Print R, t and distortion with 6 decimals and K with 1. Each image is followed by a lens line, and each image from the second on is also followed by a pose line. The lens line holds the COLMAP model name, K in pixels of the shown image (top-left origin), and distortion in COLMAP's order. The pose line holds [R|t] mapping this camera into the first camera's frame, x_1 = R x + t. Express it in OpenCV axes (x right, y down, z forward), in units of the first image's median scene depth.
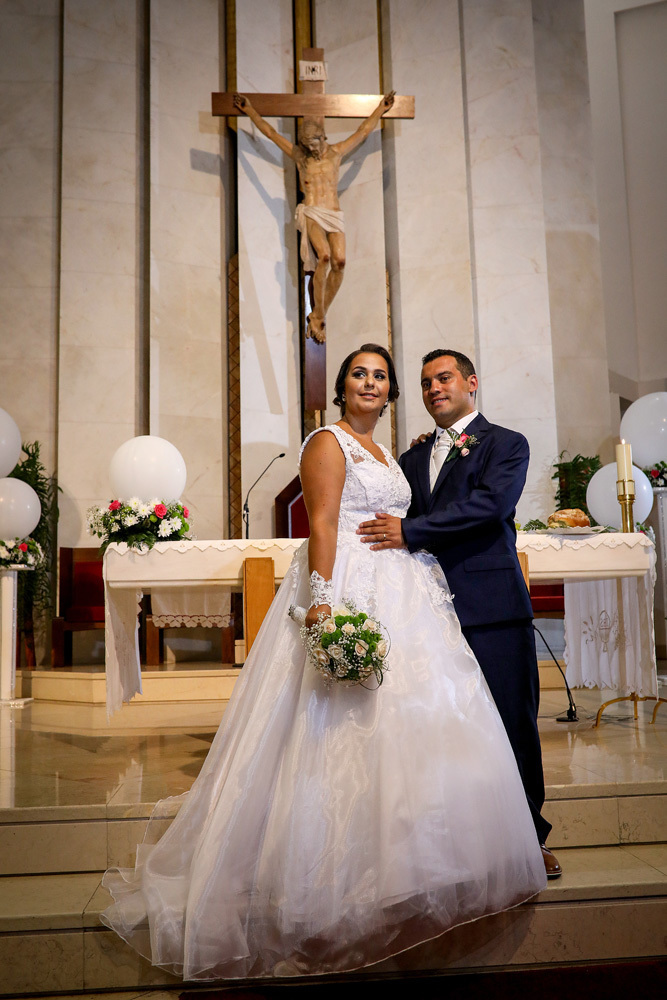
lens RADIAL K [[992.5, 0, 333.5], [0, 992.5, 500.0], [0, 0, 1]] dist [-0.262747, 0.001240]
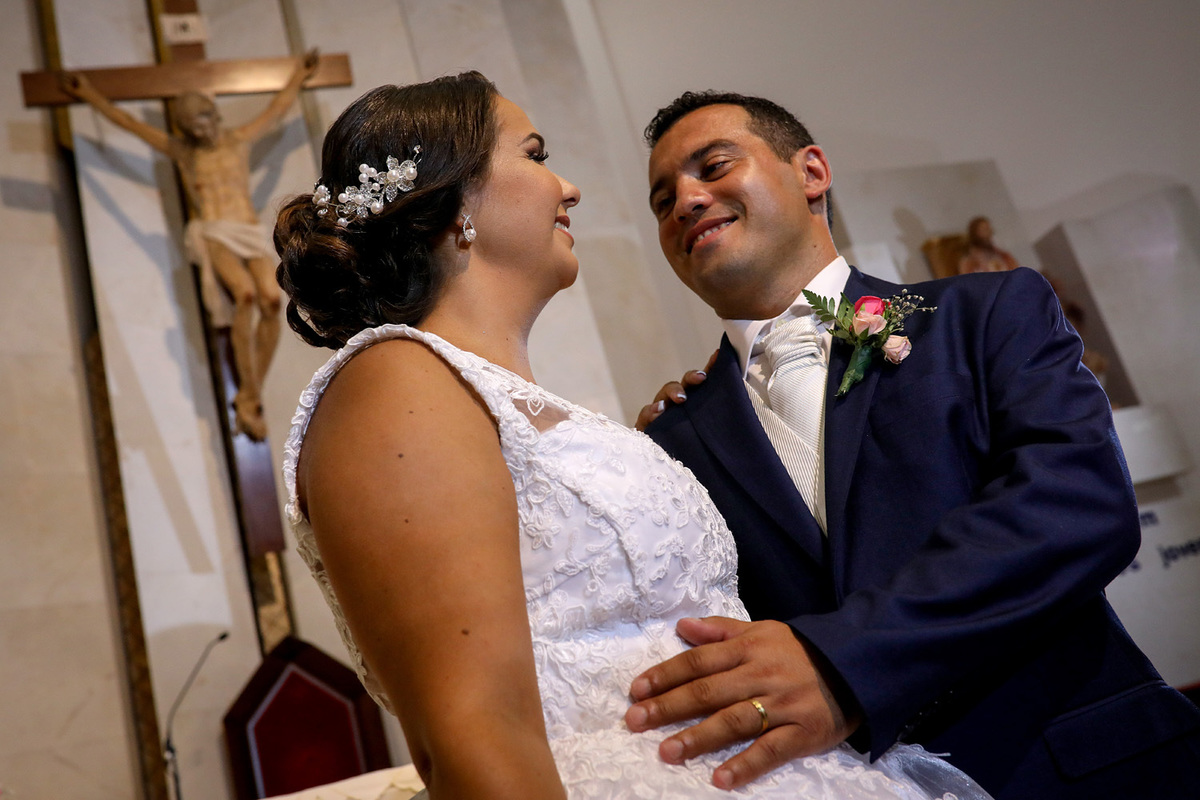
lens RADIAL K [[1177.2, 0, 601.3], [0, 1177.2, 363.7], [0, 0, 1]] dist [-0.072524, 0.007905]
pose [[0.945766, -0.144854, 0.290766, -0.017260], [0.216495, 0.948387, -0.231718, 0.006067], [-0.242193, 0.282100, 0.928312, 0.281459]]
